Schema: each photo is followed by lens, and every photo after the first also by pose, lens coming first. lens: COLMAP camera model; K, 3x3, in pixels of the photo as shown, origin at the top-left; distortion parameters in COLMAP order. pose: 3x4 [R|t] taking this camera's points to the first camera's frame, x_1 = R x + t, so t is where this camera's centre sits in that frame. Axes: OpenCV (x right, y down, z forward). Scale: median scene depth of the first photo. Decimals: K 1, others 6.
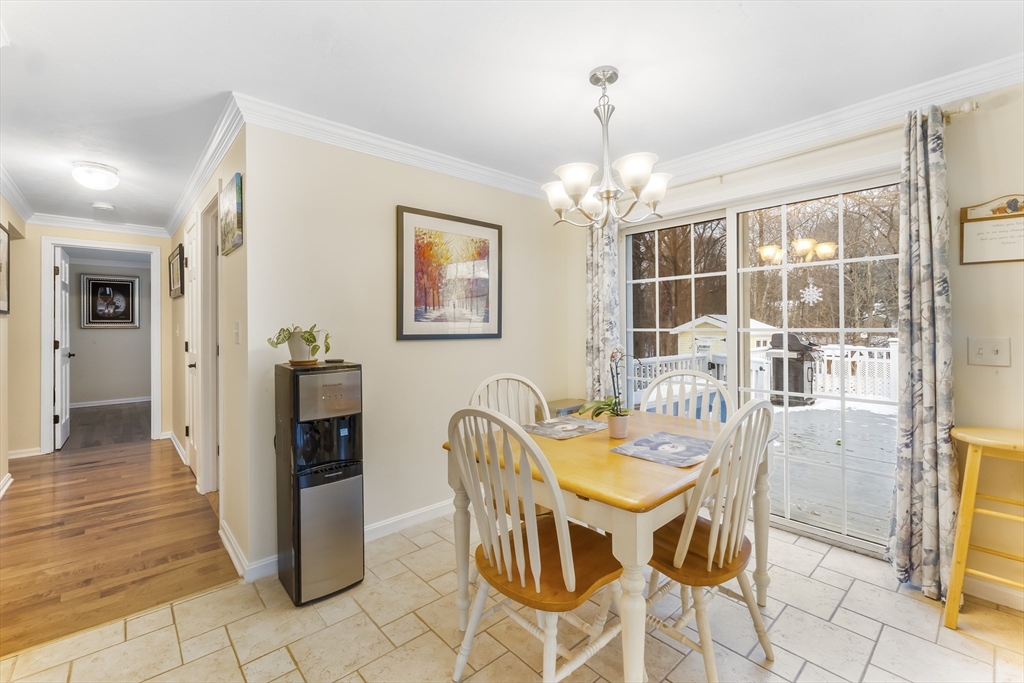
lens RADIAL K [[437.3, 0, 516.0], [0, 437.3, 321.4], [0, 0, 1]] dist [-0.001780, -0.000426]
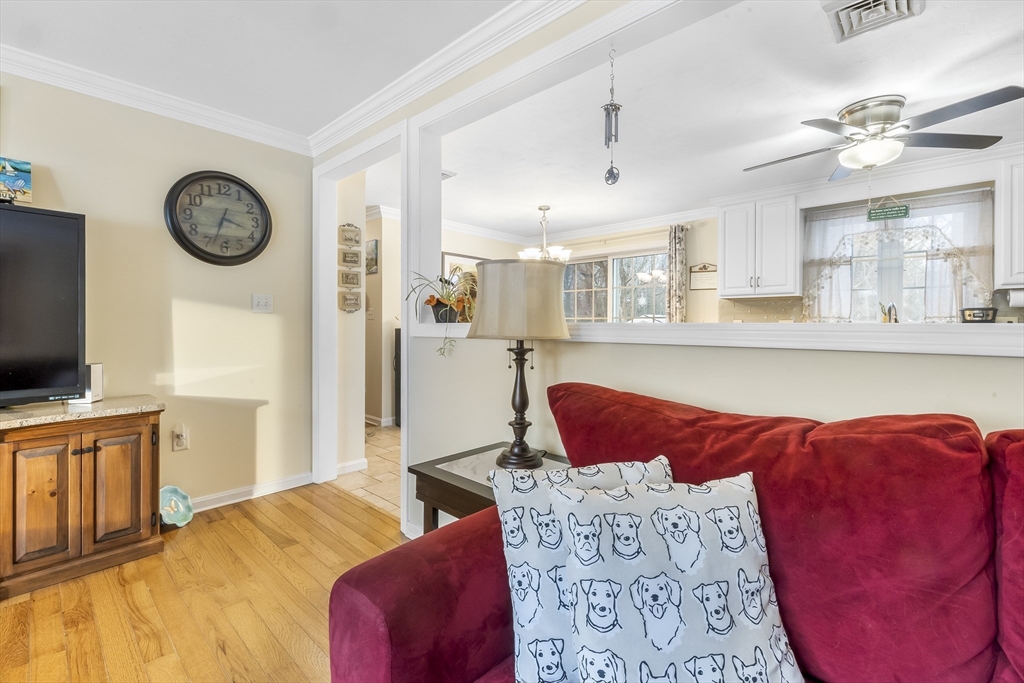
lens RADIAL K [[451.7, 0, 508.5], [0, 451.7, 319.4], [0, 0, 1]] dist [0.000435, -0.000292]
pose [[0.996564, 0.015207, 0.081415, -0.165774], [-0.014930, 0.999880, -0.004020, 0.053698], [-0.081467, 0.002791, 0.996672, -1.295610]]
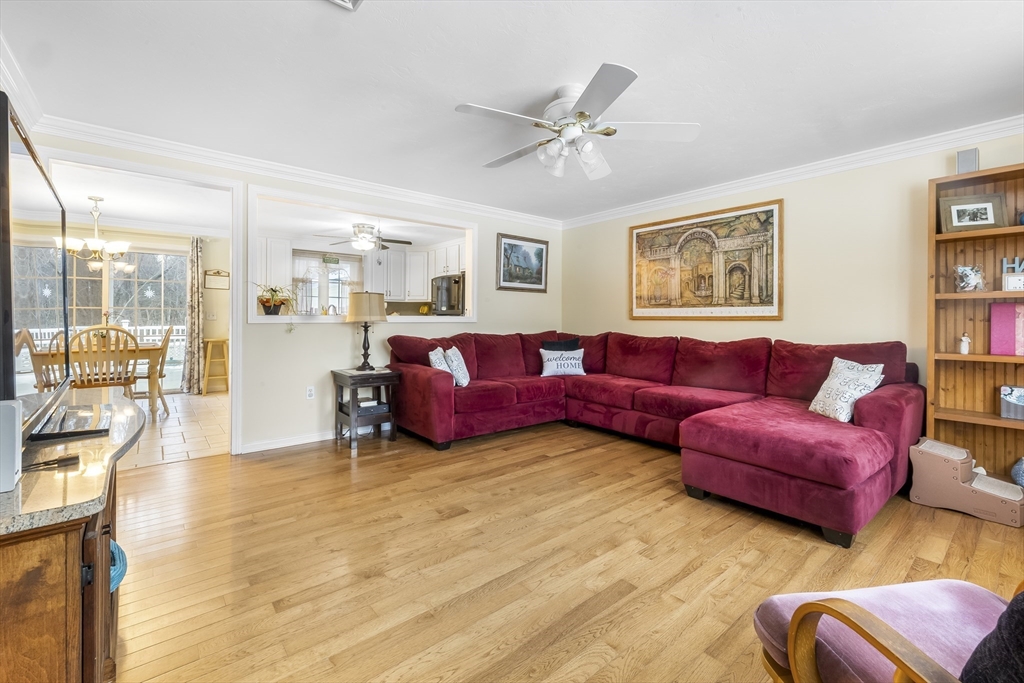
lens RADIAL K [[451.7, 0, 508.5], [0, 451.7, 319.4], [0, 0, 1]] dist [0.000435, -0.000292]
pose [[0.032700, 0.003650, 0.999459, -2.018541], [-0.014224, 0.999894, -0.003186, 0.070257], [-0.999364, -0.014112, 0.032749, -1.215545]]
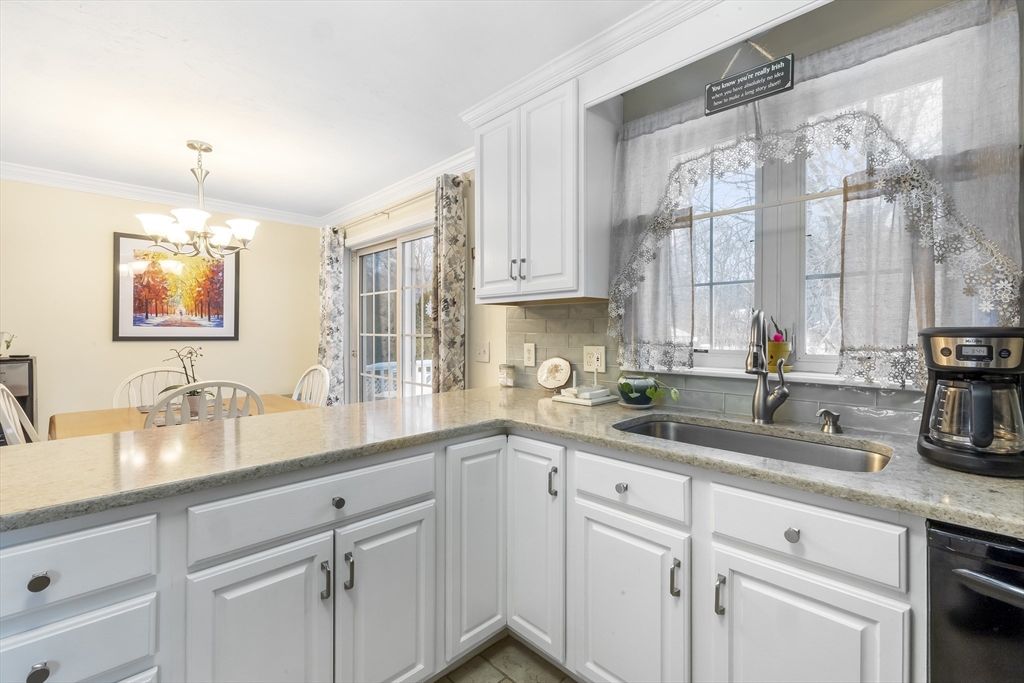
lens RADIAL K [[441.4, 0, 509.9], [0, 441.4, 327.5], [0, 0, 1]] dist [-0.000893, -0.000144]
pose [[0.999033, 0.010907, 0.042599, 0.999457], [-0.010939, 0.999940, 0.000536, -0.009632], [-0.042590, -0.001001, 0.999092, -0.372479]]
